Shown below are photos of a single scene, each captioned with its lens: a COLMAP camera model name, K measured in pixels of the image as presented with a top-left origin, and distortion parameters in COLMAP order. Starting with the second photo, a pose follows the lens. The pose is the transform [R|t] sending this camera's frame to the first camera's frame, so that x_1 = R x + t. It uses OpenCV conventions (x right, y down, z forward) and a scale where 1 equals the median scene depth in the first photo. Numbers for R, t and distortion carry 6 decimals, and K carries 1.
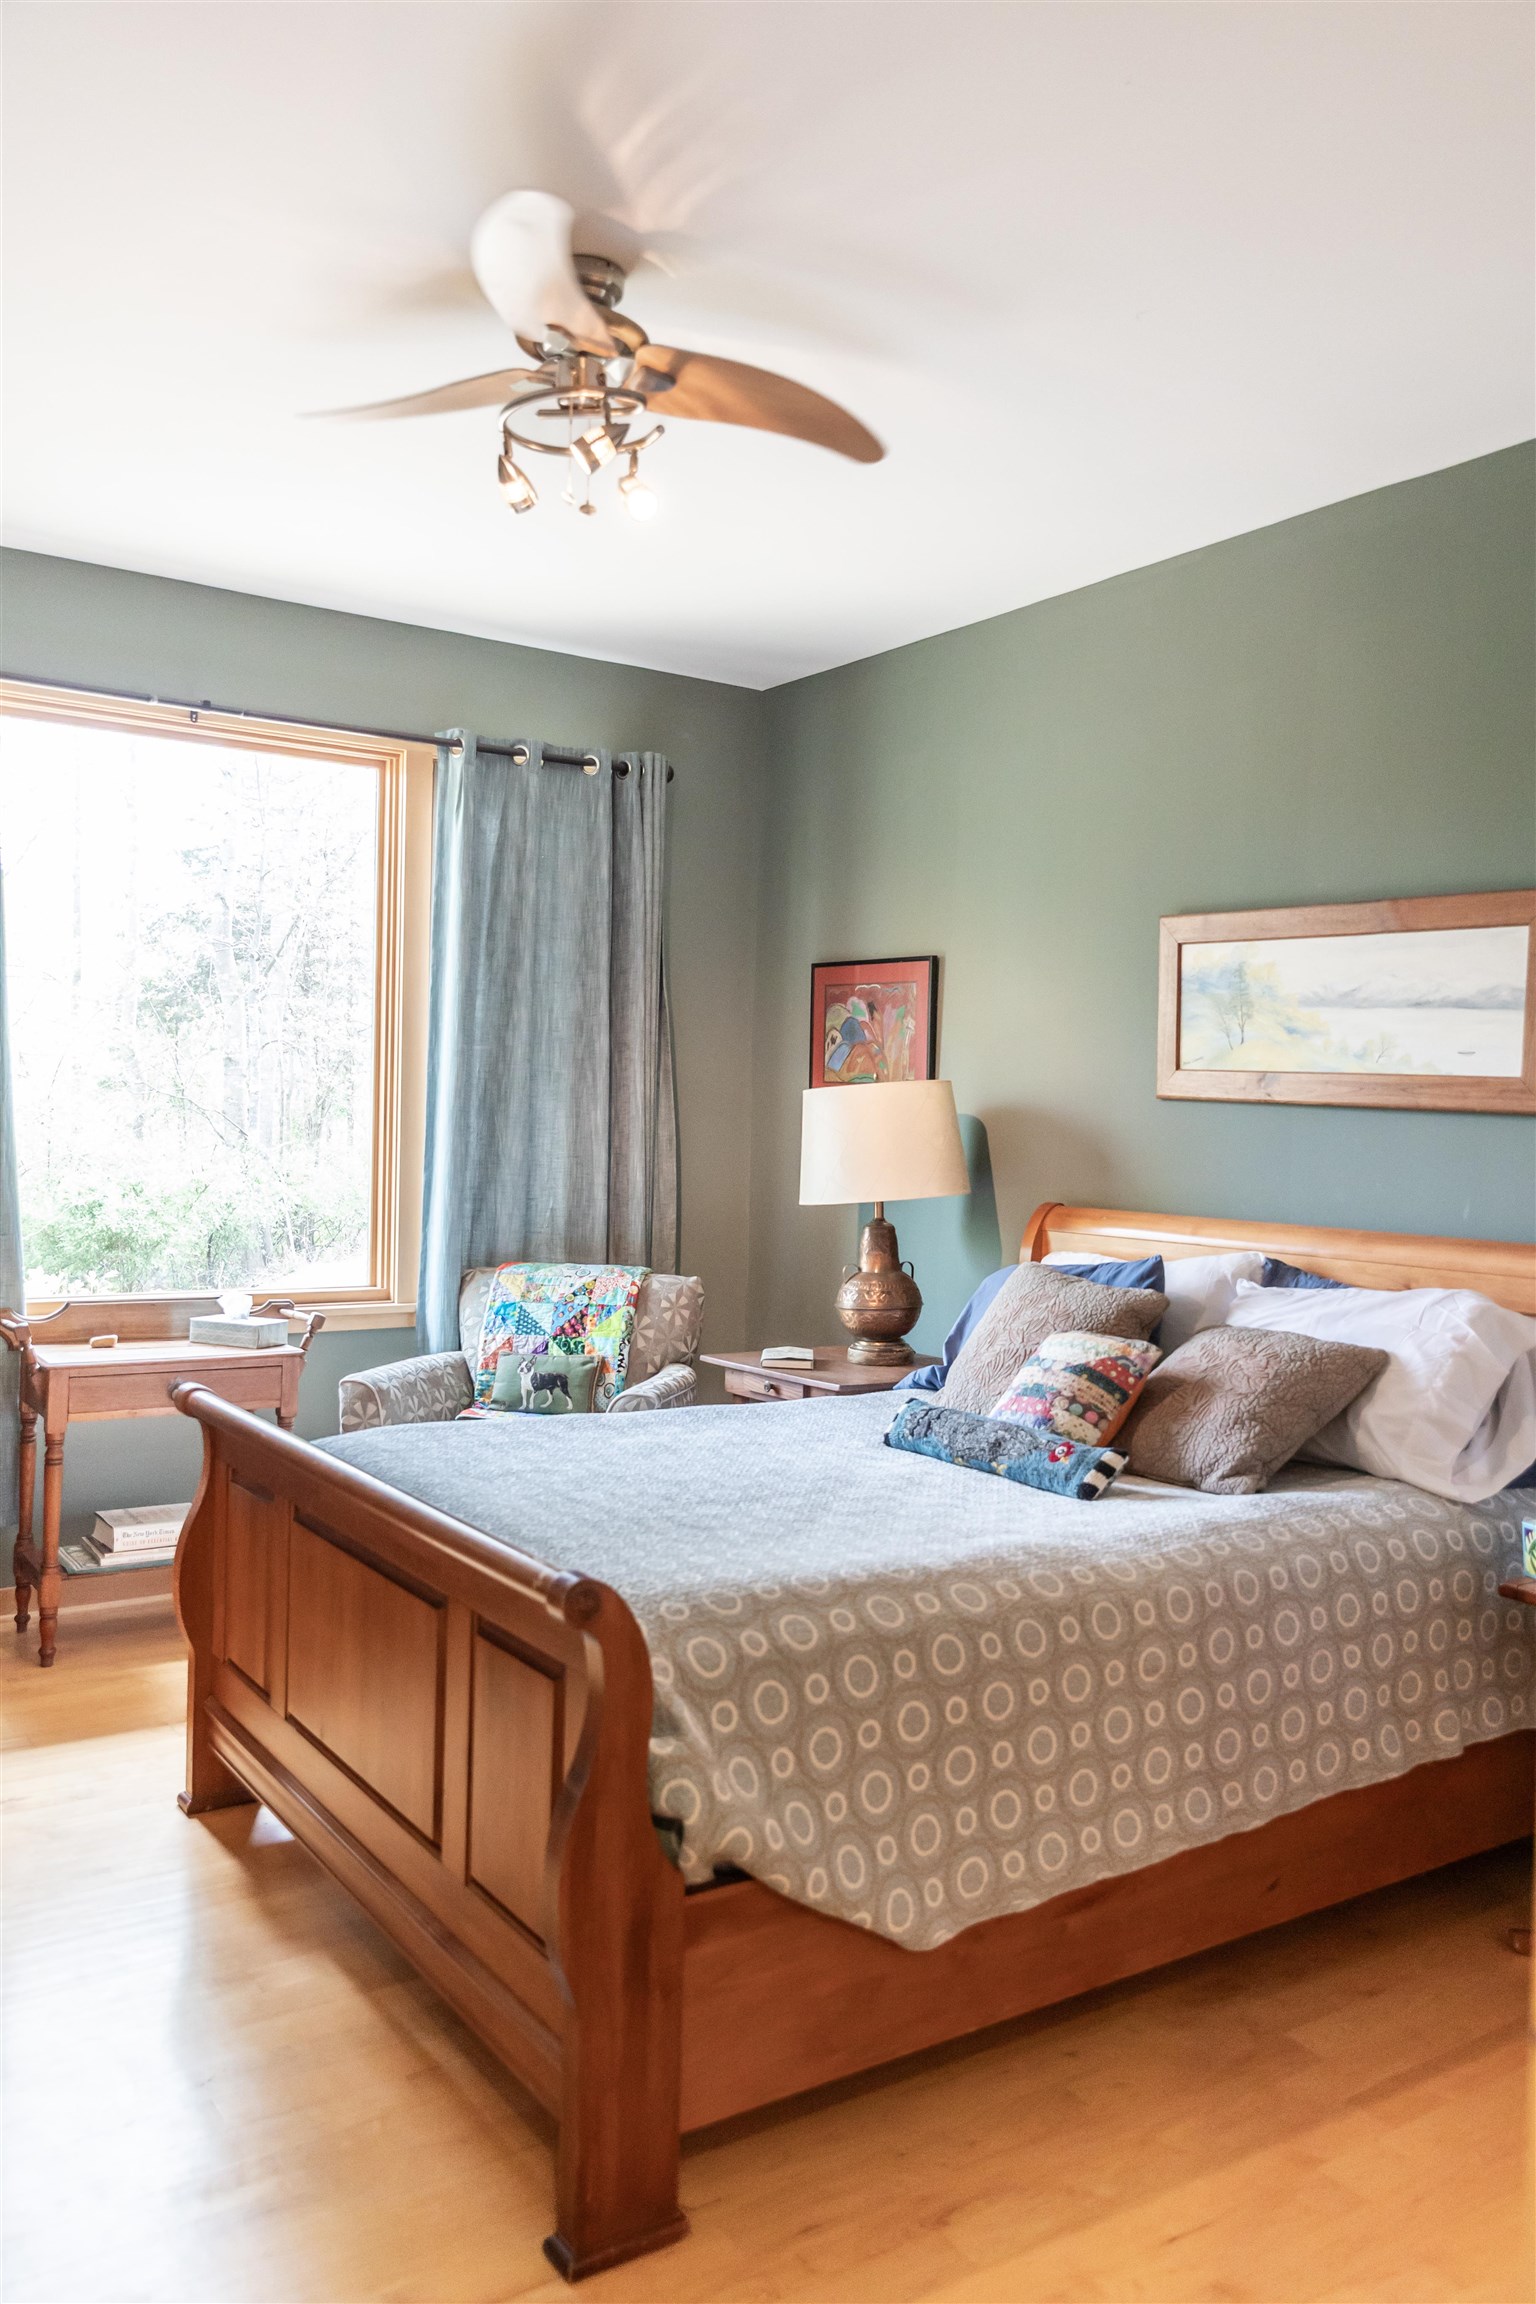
lens RADIAL K [[1758.0, 0, 768.0], [0, 1758.0, 1152.0], [0, 0, 1]] dist [0.000062, -0.000335]
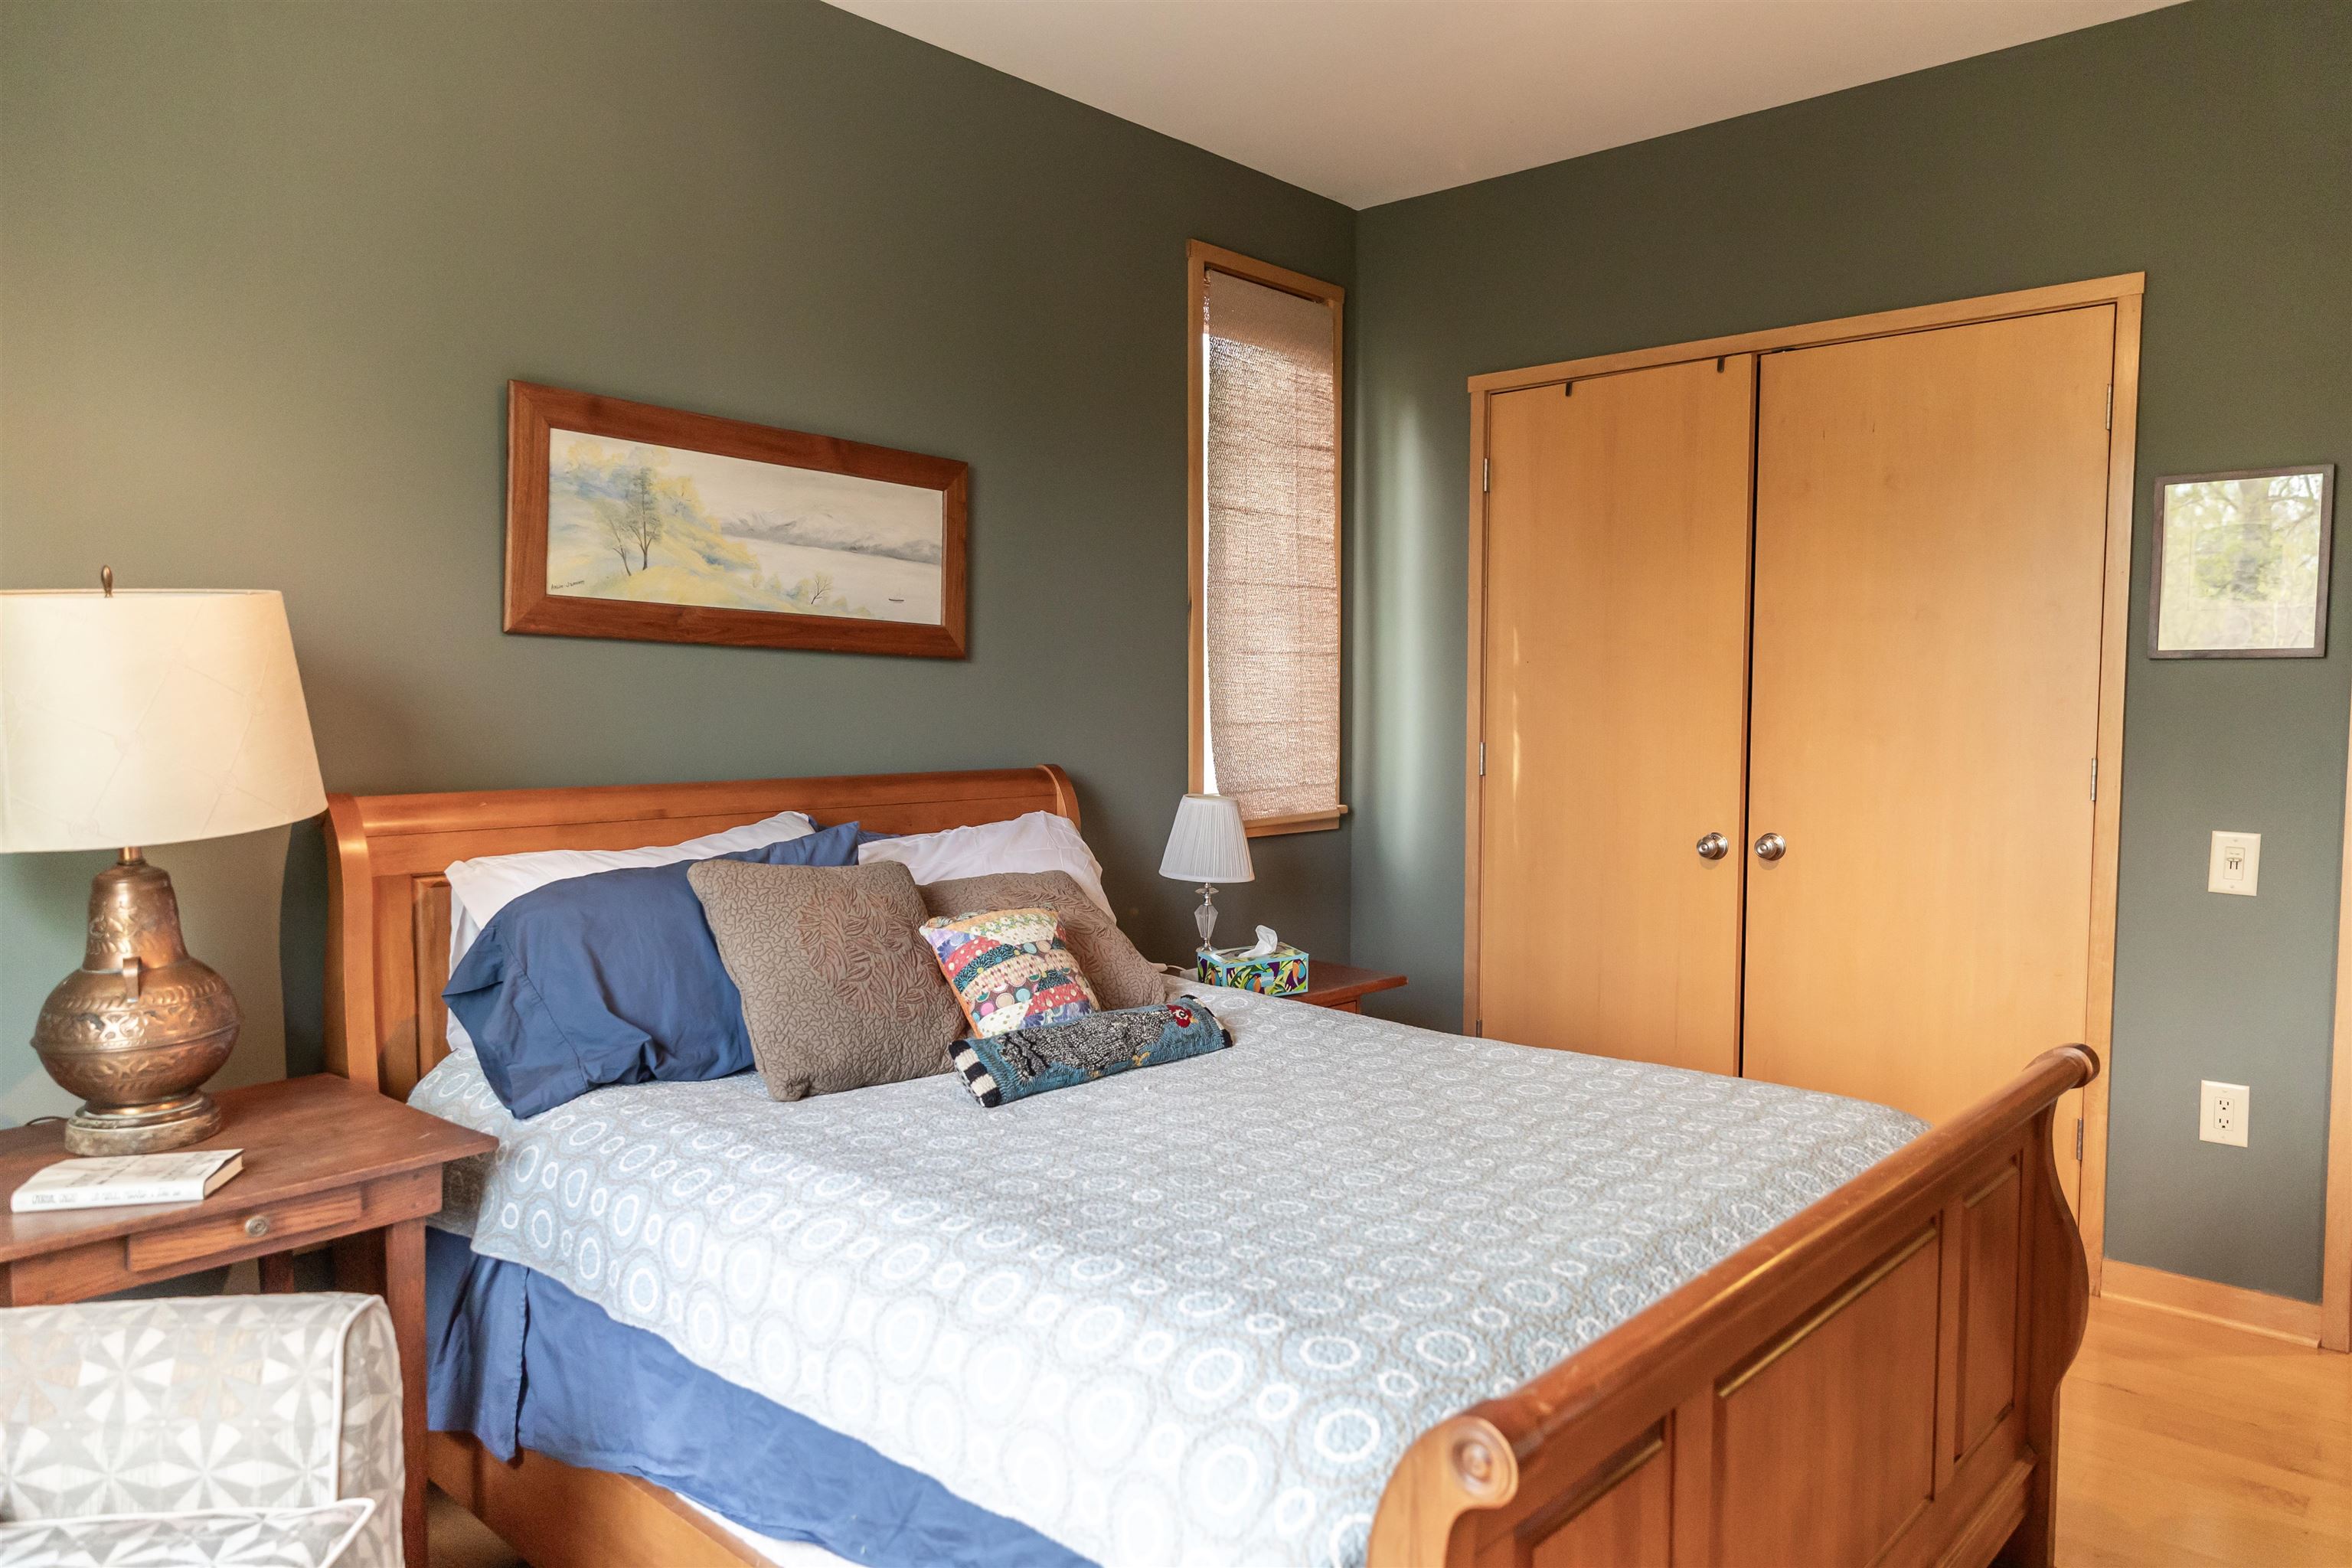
lens RADIAL K [[1557.1, 0, 1185.2], [0, 1557.1, 773.9], [0, 0, 1]] dist [0.011377, -0.002122]
pose [[-0.238745, -0.075715, 0.968126, -0.505005], [0.008531, 0.996754, 0.080058, -0.022542], [-0.971045, 0.027372, -0.237324, 0.935391]]
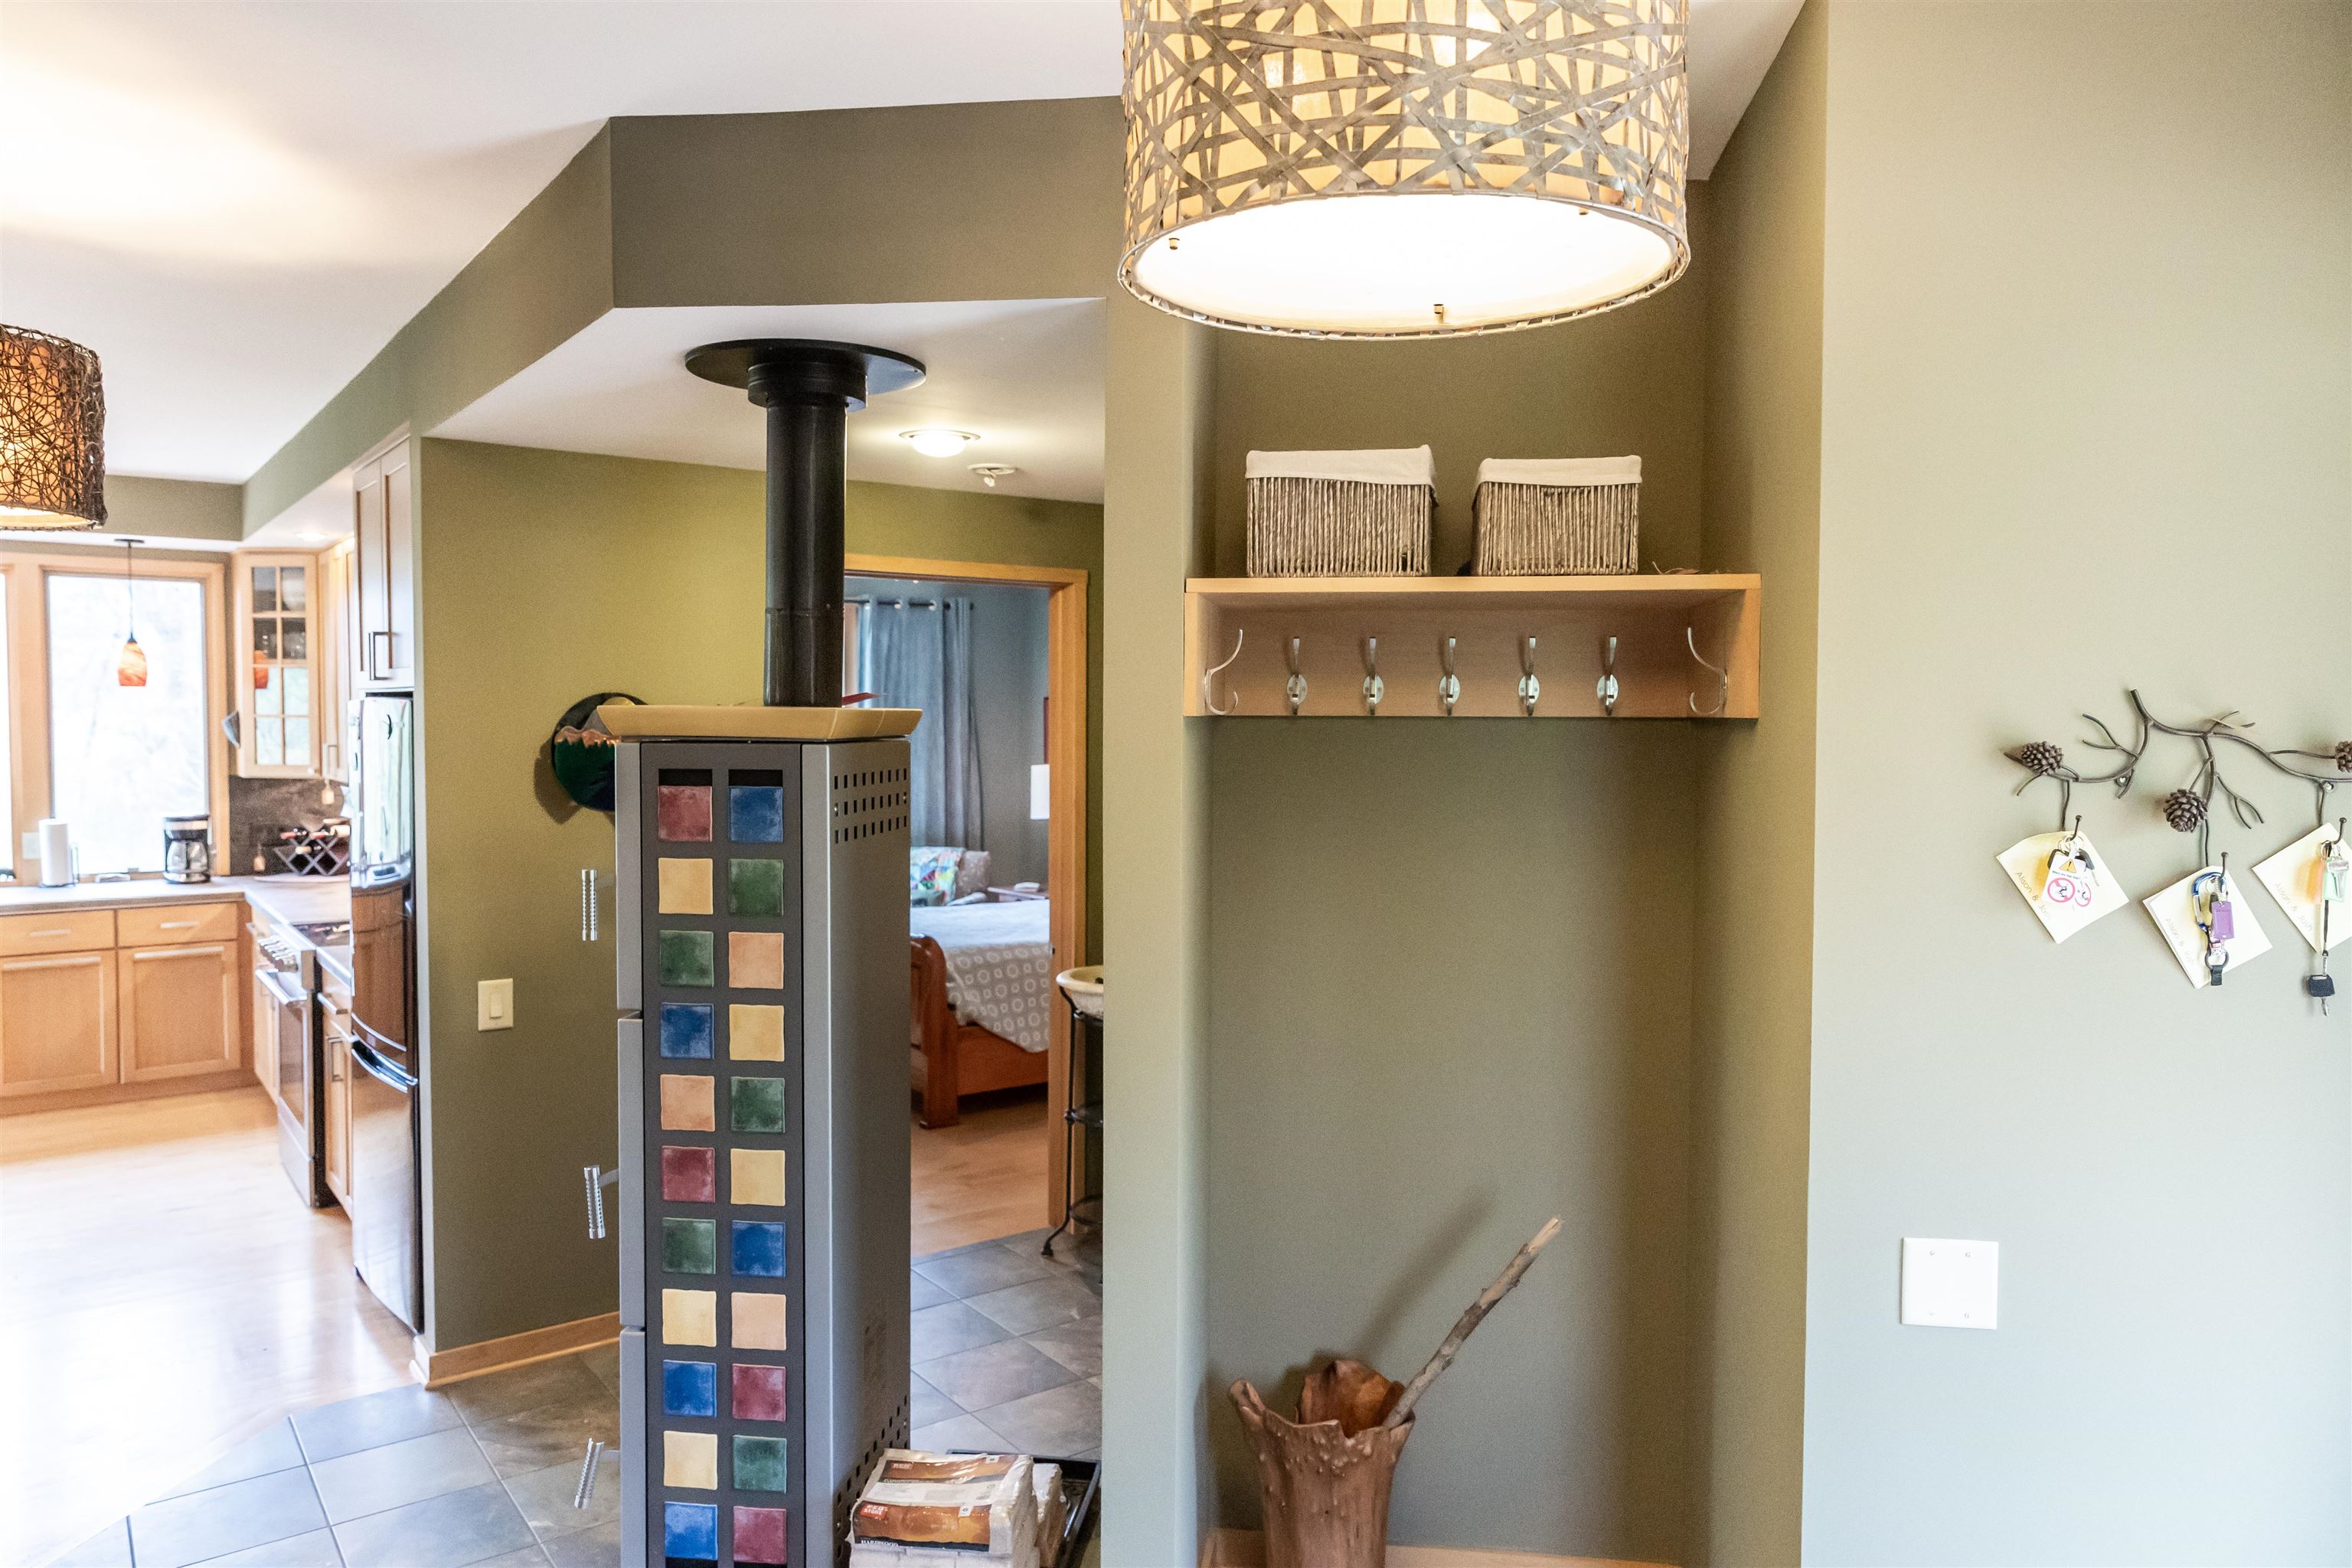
lens RADIAL K [[1570.2, 0, 1170.2], [0, 1570.2, 787.9], [0, 0, 1]] dist [0.009376, 0.001537]
pose [[0.999278, -0.020963, 0.031671, 0.158983], [0.020044, 0.999376, 0.029077, -0.075192], [-0.032261, -0.028422, 0.999075, -1.177622]]
